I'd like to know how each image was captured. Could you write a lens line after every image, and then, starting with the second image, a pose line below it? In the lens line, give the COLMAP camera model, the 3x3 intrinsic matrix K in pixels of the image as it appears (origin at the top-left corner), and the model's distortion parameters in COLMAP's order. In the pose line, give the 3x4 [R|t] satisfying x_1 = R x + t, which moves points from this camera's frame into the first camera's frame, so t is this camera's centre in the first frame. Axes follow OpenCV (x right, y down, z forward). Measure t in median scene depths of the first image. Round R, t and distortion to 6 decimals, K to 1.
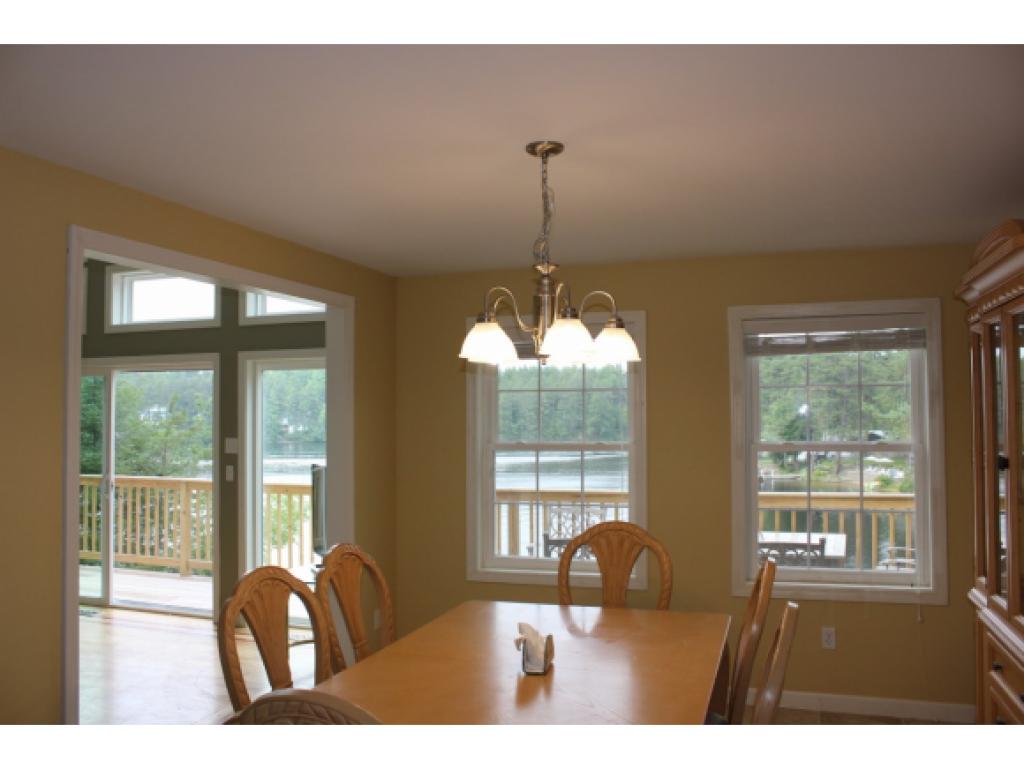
lens RADIAL K [[858.5, 0, 503.2], [0, 858.5, 388.8], [0, 0, 1]] dist [-0.161489, 0.141689]
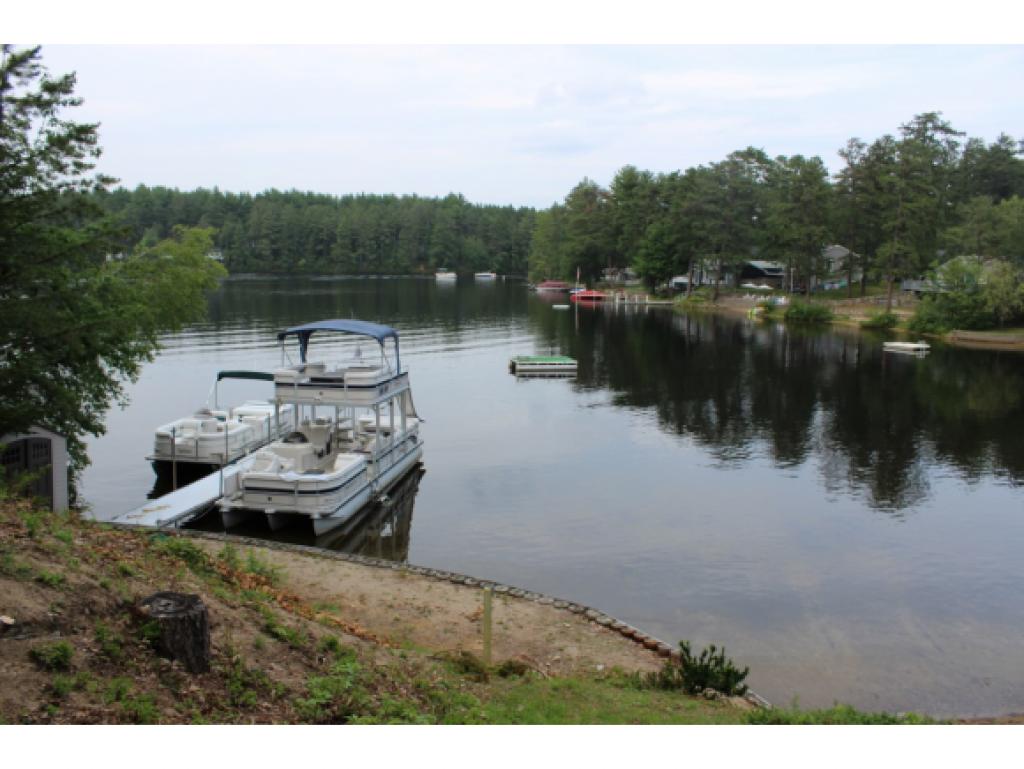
lens RADIAL K [[858.5, 0, 502.4], [0, 858.5, 384.5], [0, 0, 1]] dist [-0.161489, 0.141689]
pose [[0.979579, -0.007284, 0.200930, -0.631897], [-0.029220, 0.983577, 0.178110, 0.439005], [-0.198927, -0.180344, 0.963278, 1.243827]]
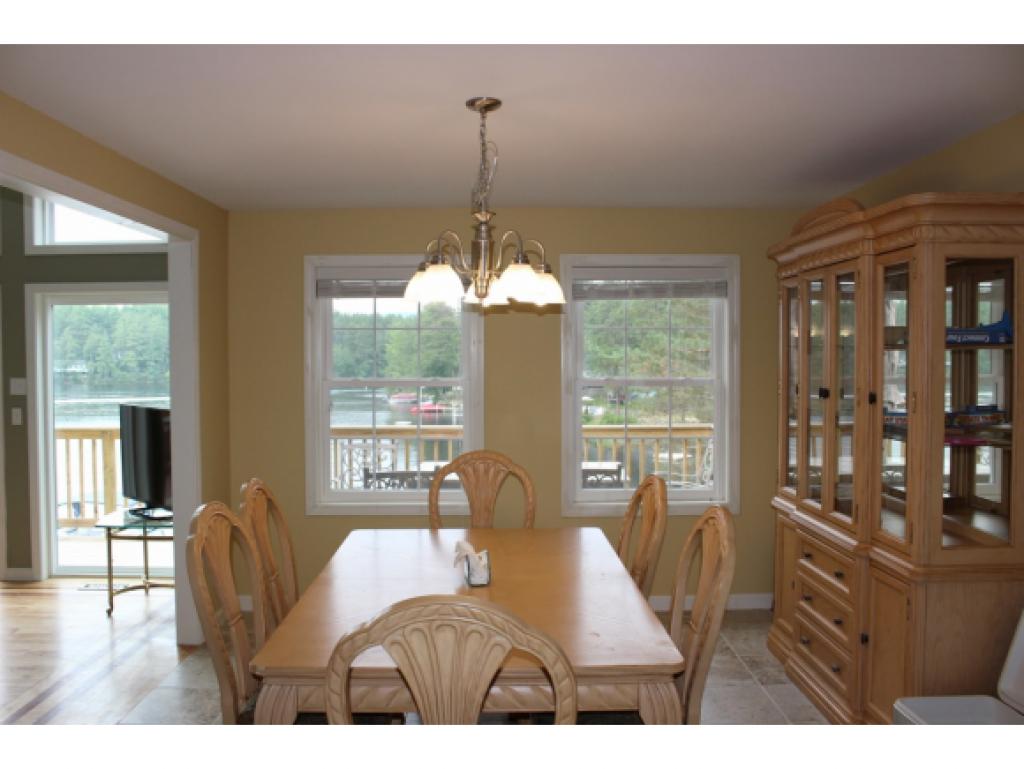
lens RADIAL K [[858.5, 0, 507.5], [0, 858.5, 386.7], [0, 0, 1]] dist [-0.161489, 0.141689]
pose [[0.941622, -0.008228, 0.336571, -0.122396], [-0.014630, 0.997757, 0.065321, 0.001725], [-0.336354, -0.066432, 0.939390, -0.017092]]
